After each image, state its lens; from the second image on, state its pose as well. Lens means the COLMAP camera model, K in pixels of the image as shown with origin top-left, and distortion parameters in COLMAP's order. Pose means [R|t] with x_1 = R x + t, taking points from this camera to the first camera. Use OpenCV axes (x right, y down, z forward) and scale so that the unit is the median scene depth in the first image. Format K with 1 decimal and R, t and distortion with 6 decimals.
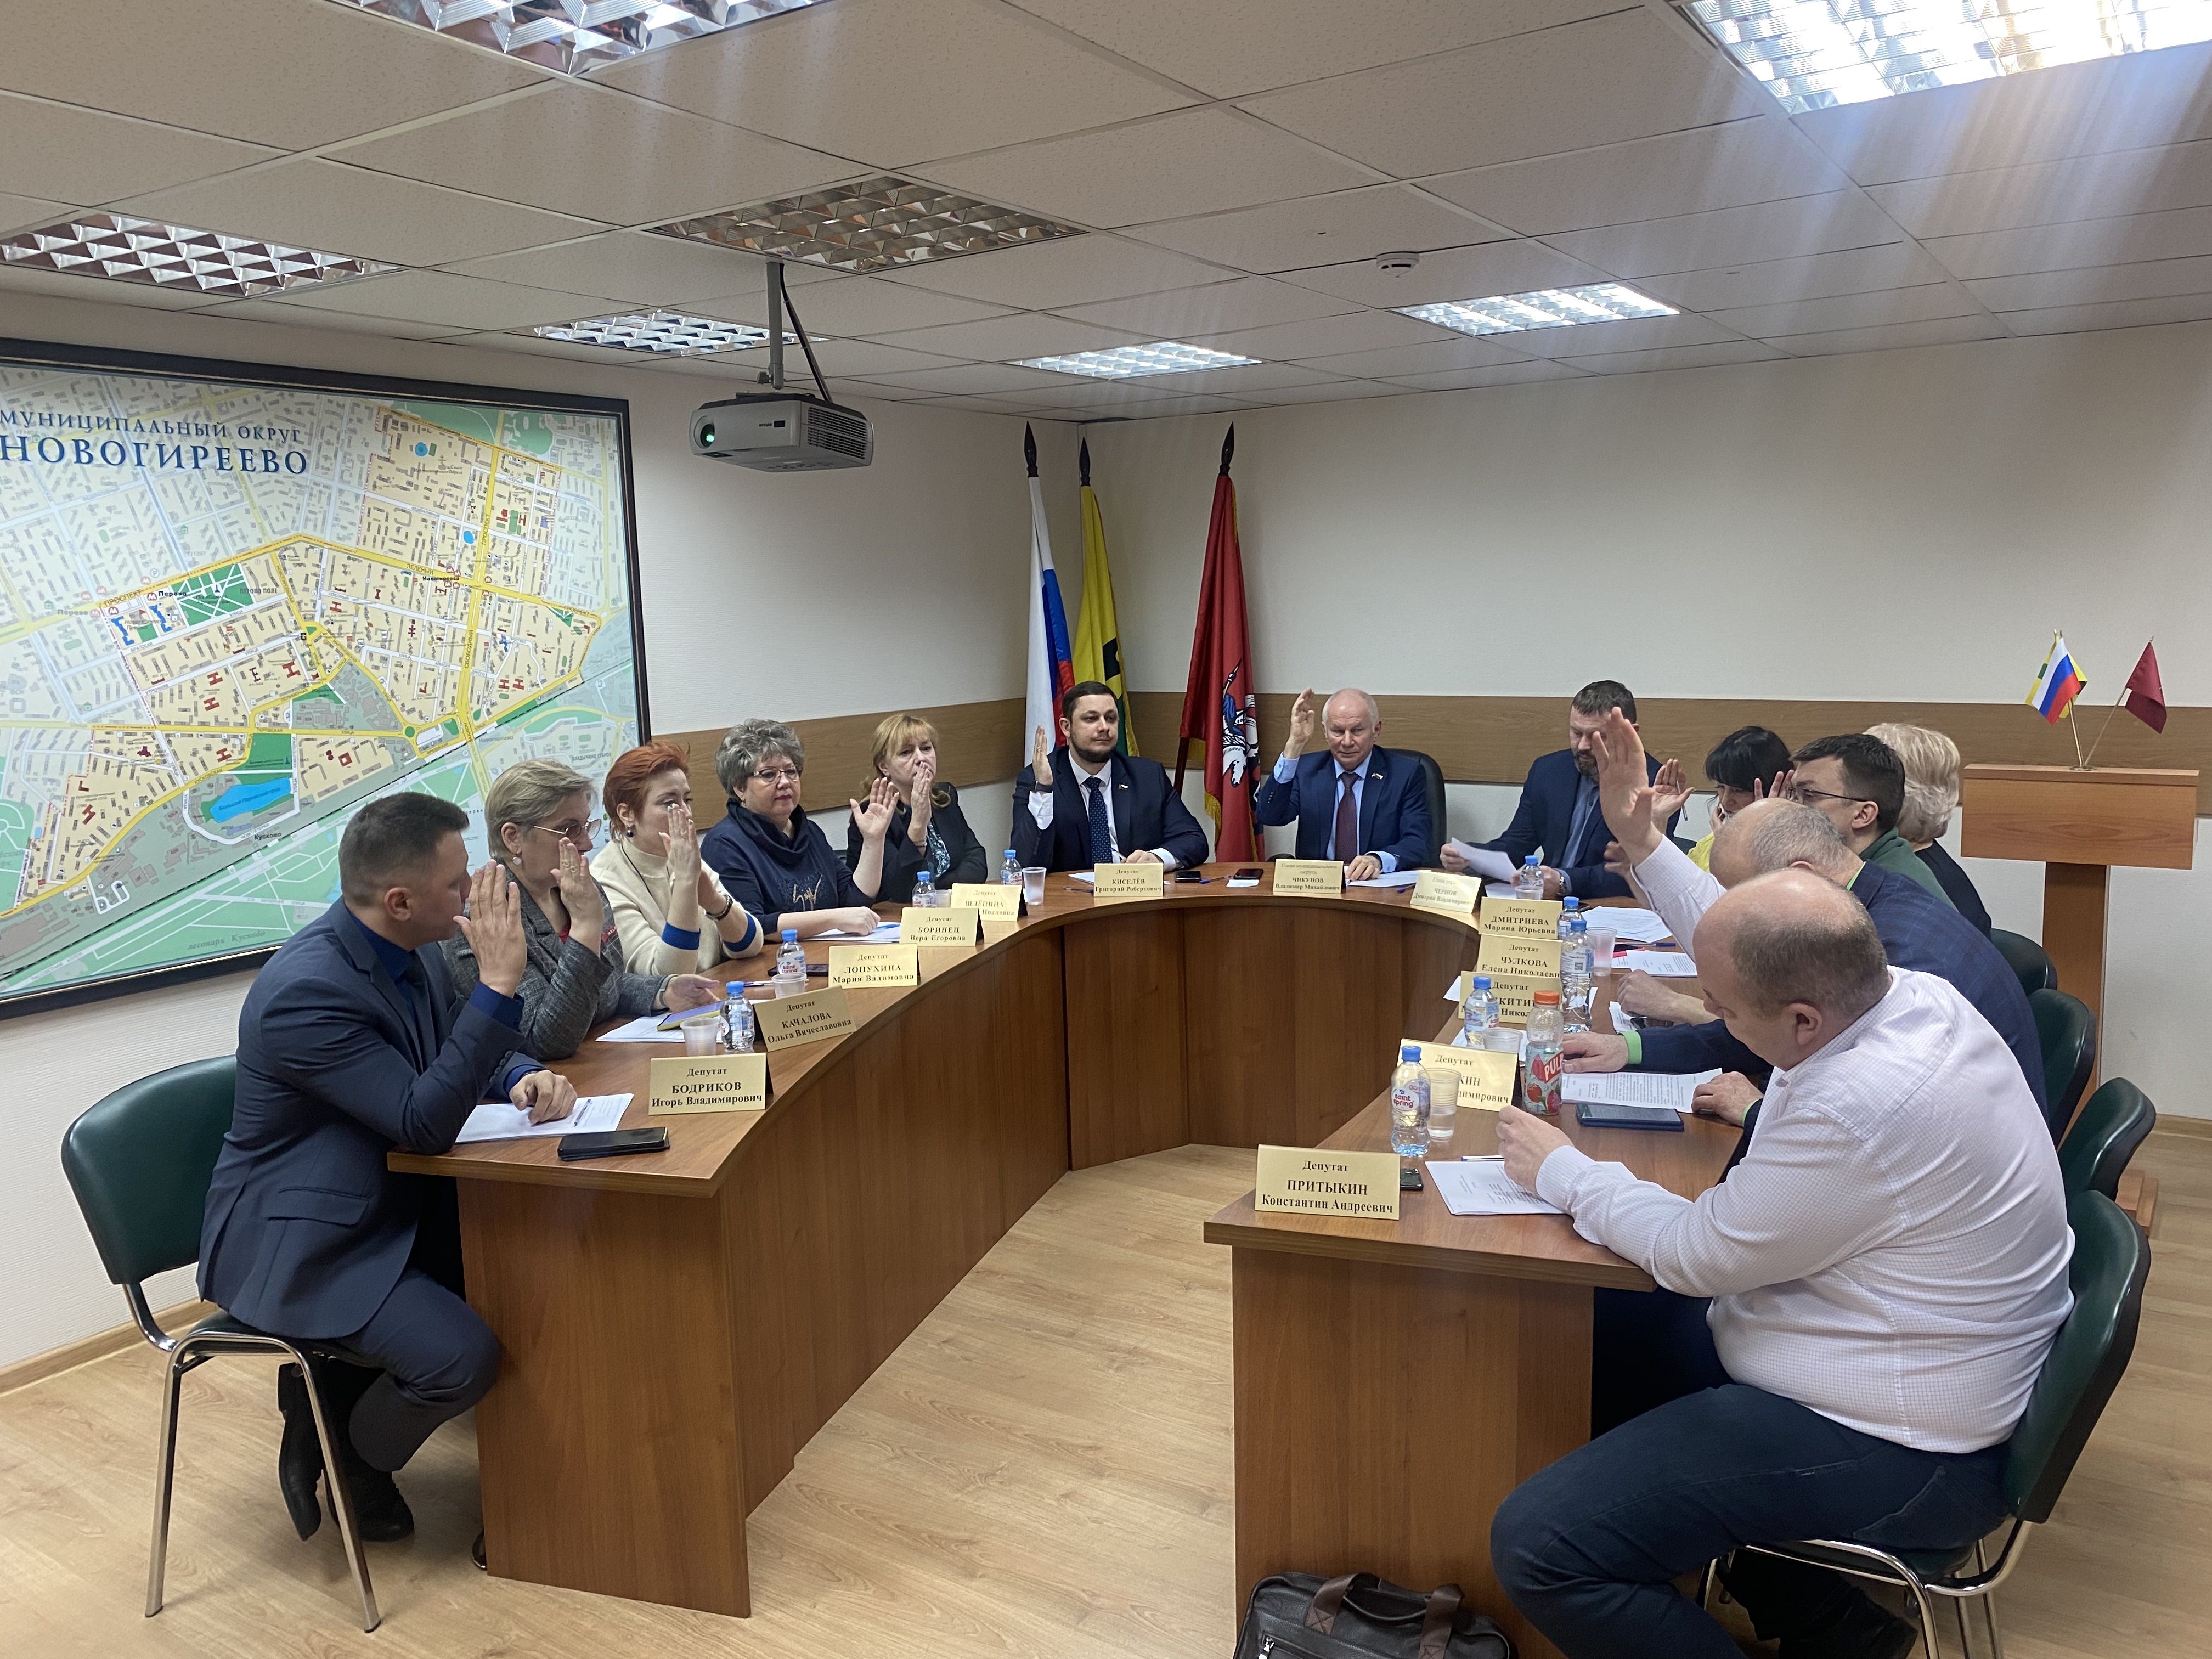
lens RADIAL K [[1696.2, 0, 1138.0], [0, 1696.2, 804.4], [0, 0, 1]] dist [0.008659, -0.000170]
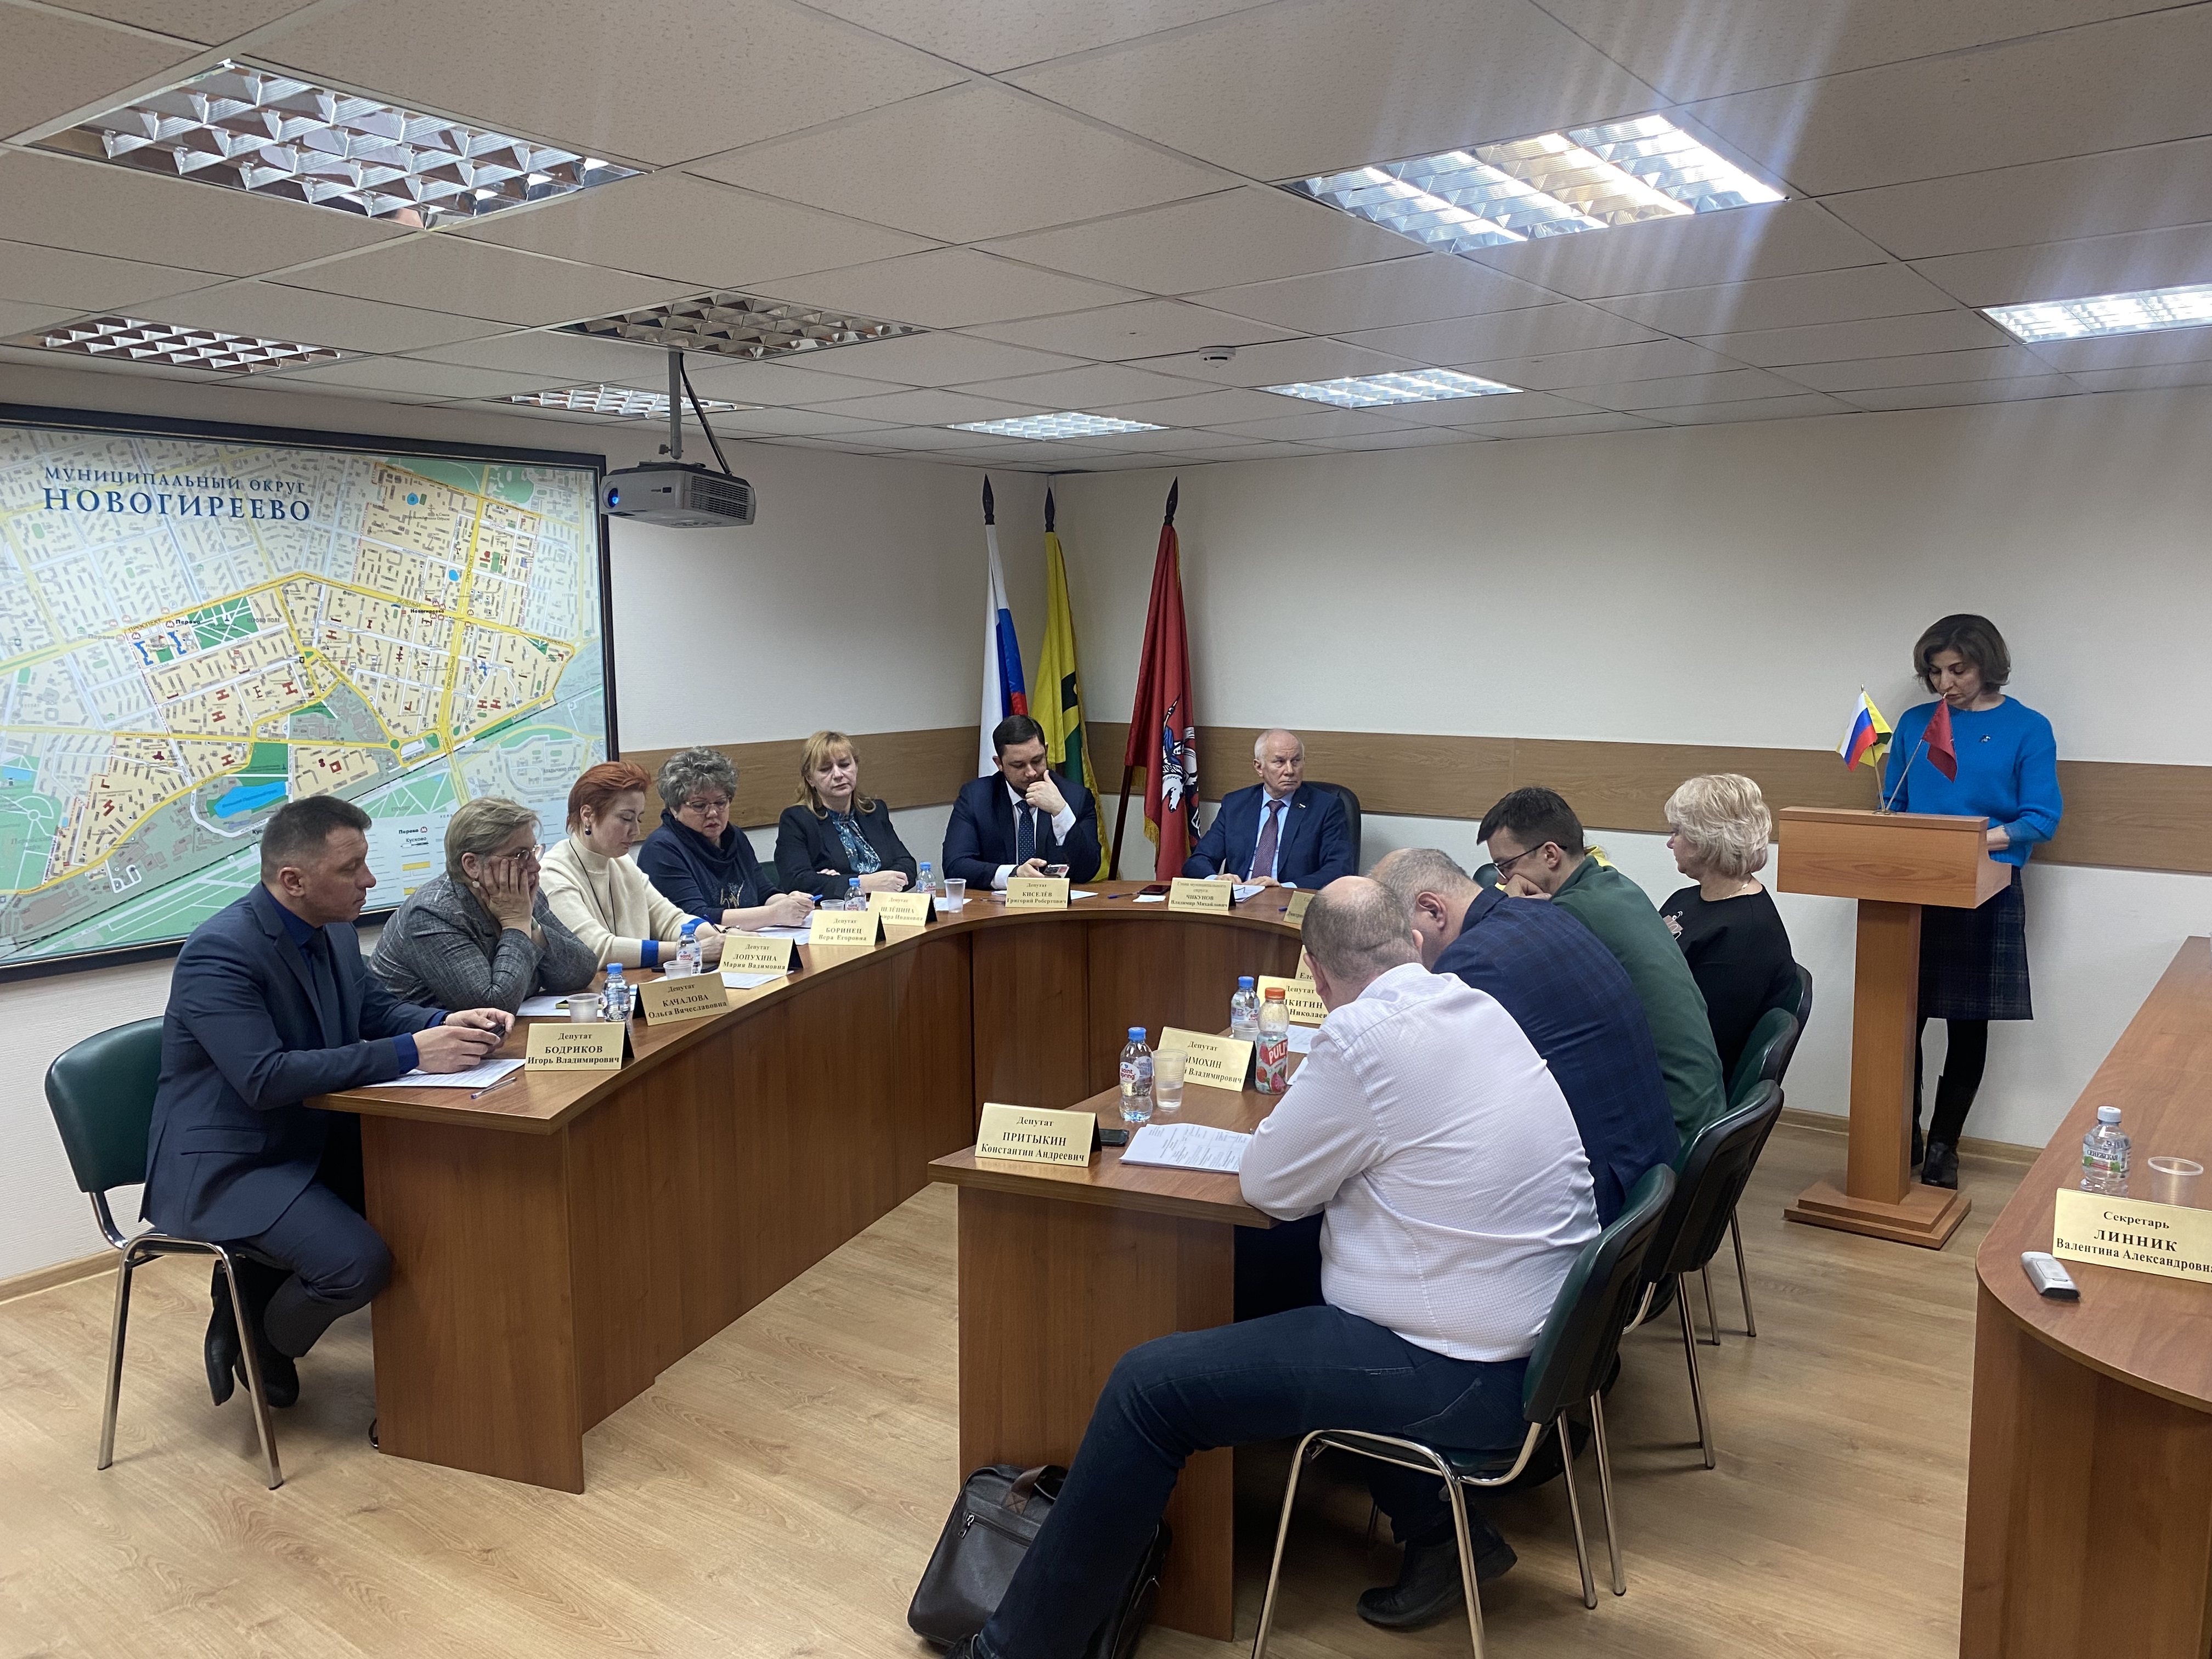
lens RADIAL K [[1696.2, 0, 1121.6], [0, 1696.2, 796.8], [0, 0, 1]] dist [0.008659, -0.000170]
pose [[0.997450, 0.024525, -0.067026, 0.146903], [-0.025956, 0.999452, -0.020559, 0.003776], [0.066485, 0.022246, 0.997539, -0.116948]]
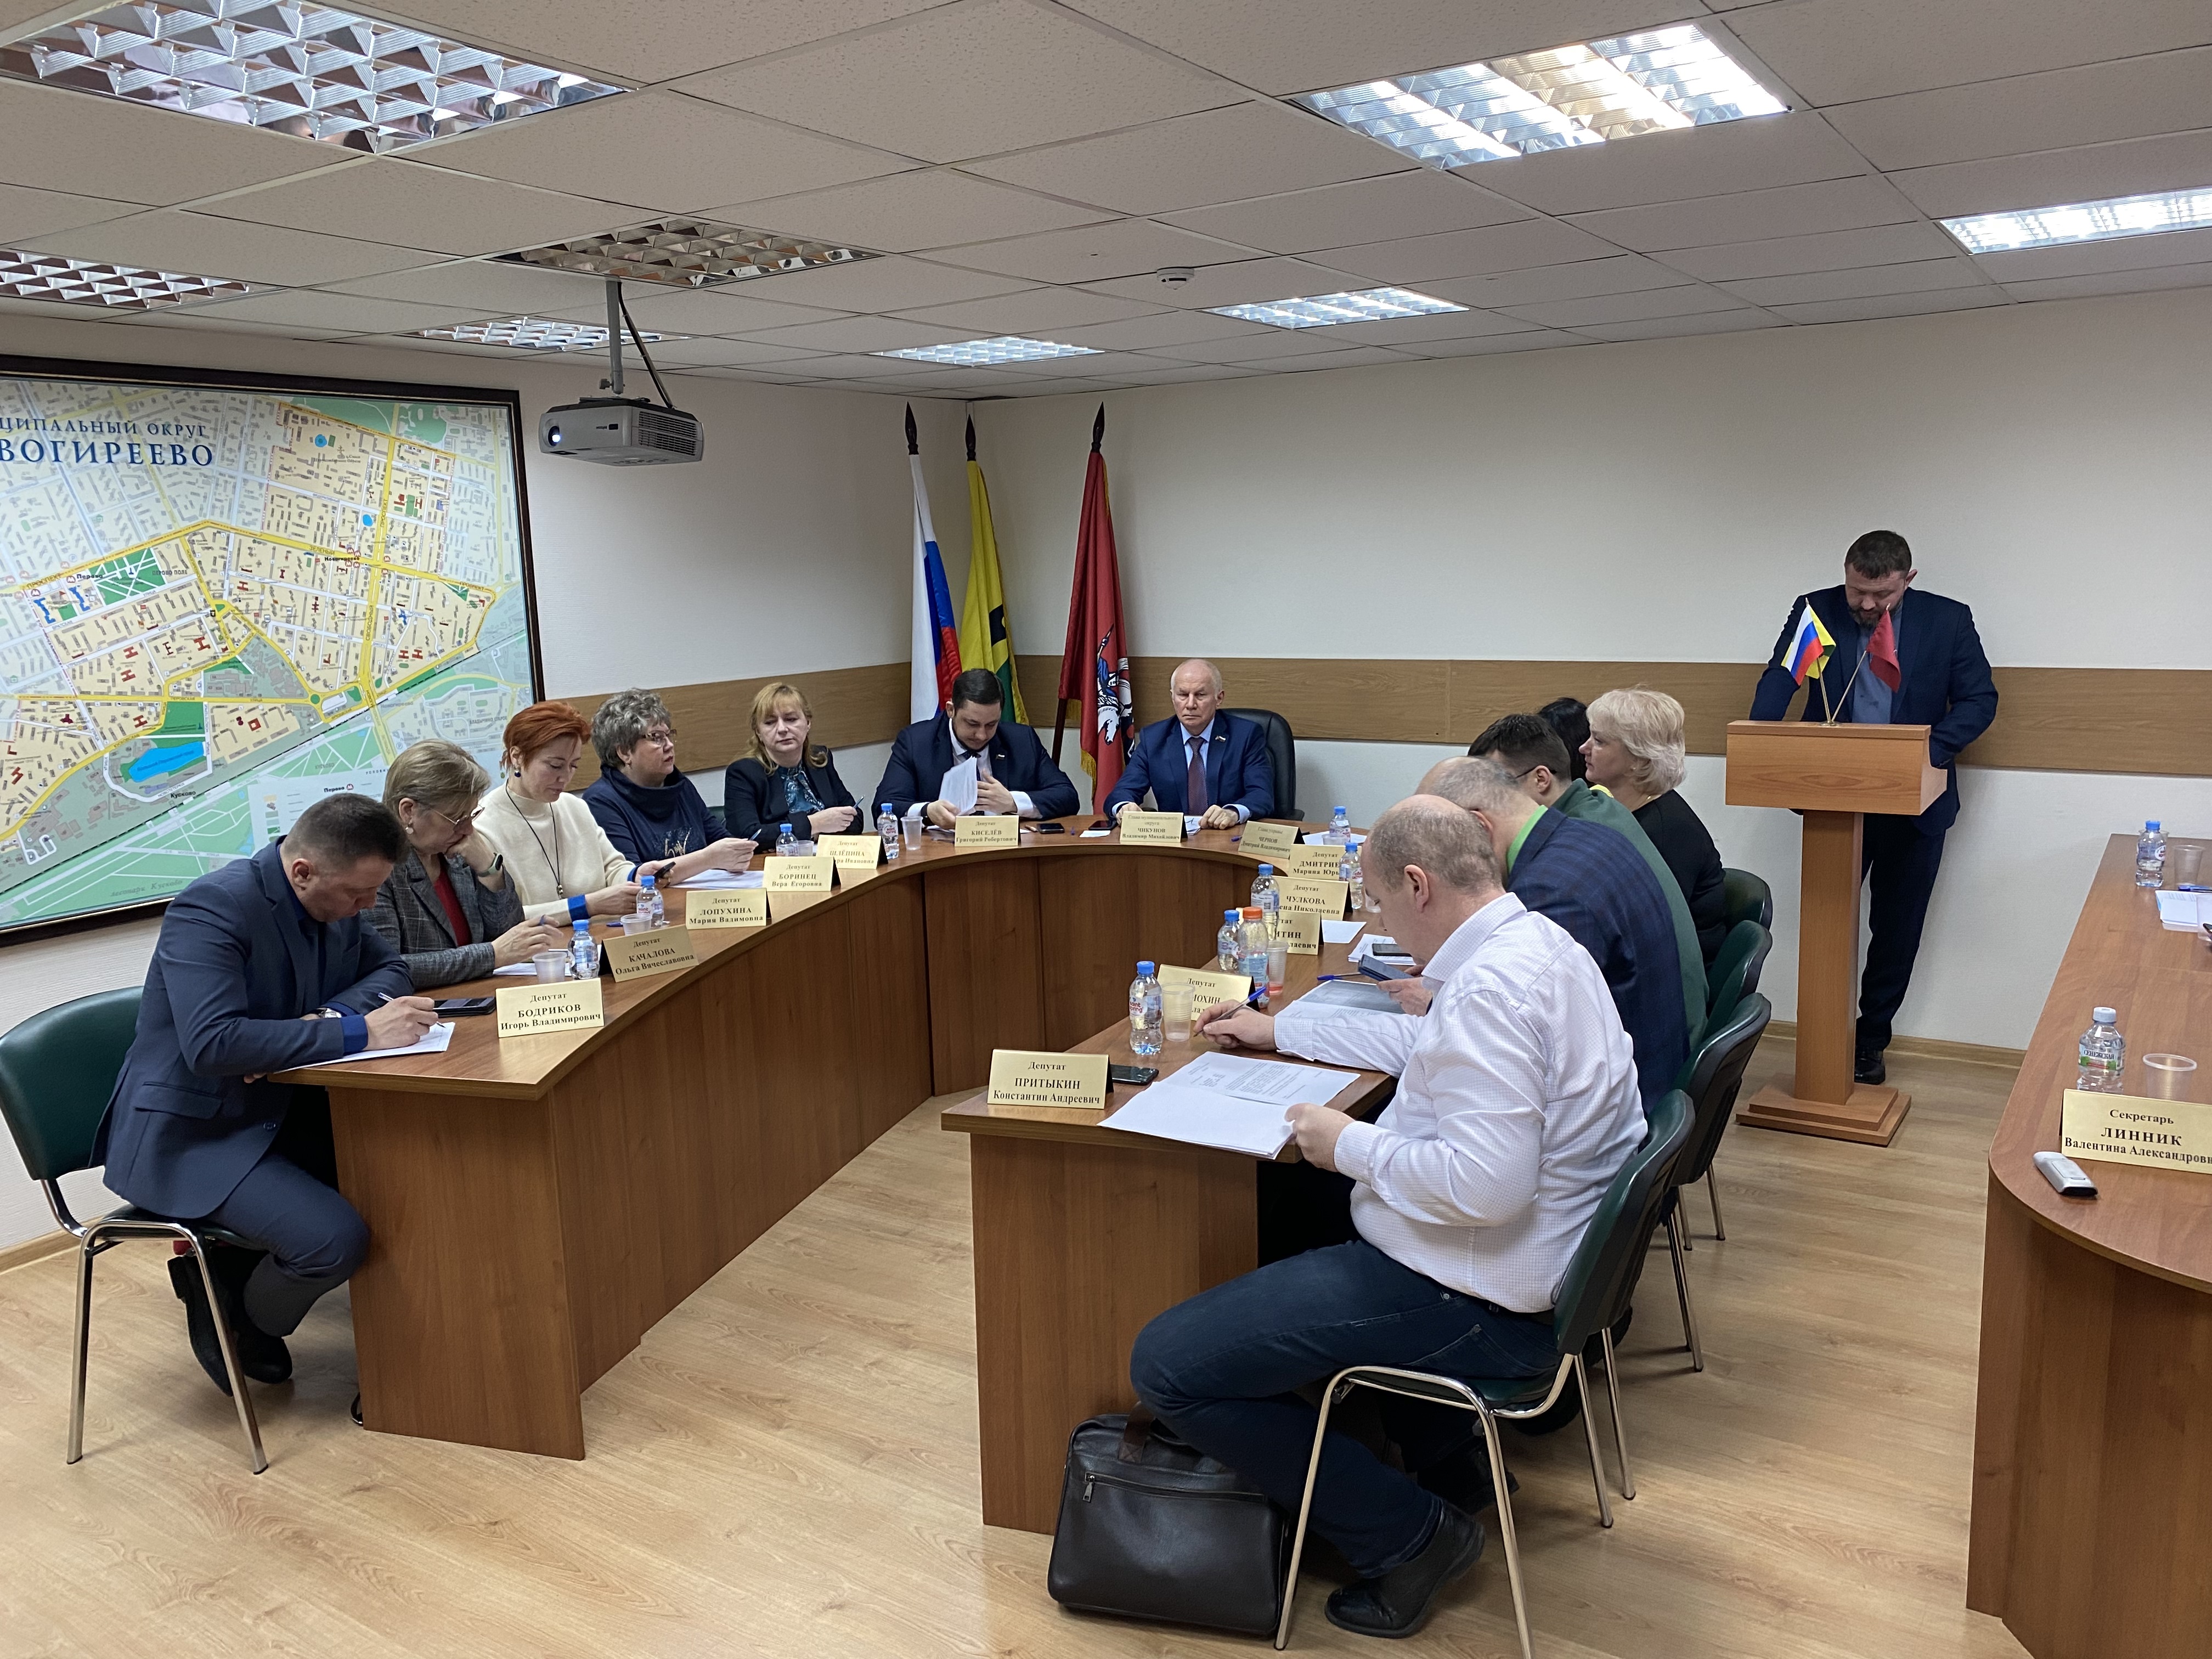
lens RADIAL K [[1696.2, 0, 1118.3], [0, 1696.2, 802.1], [0, 0, 1]] dist [0.008659, -0.000170]
pose [[0.999985, -0.005546, -0.000427, 0.096839], [0.005555, 0.999680, 0.024683, -0.000372], [0.000290, -0.024685, 0.999695, -0.106607]]
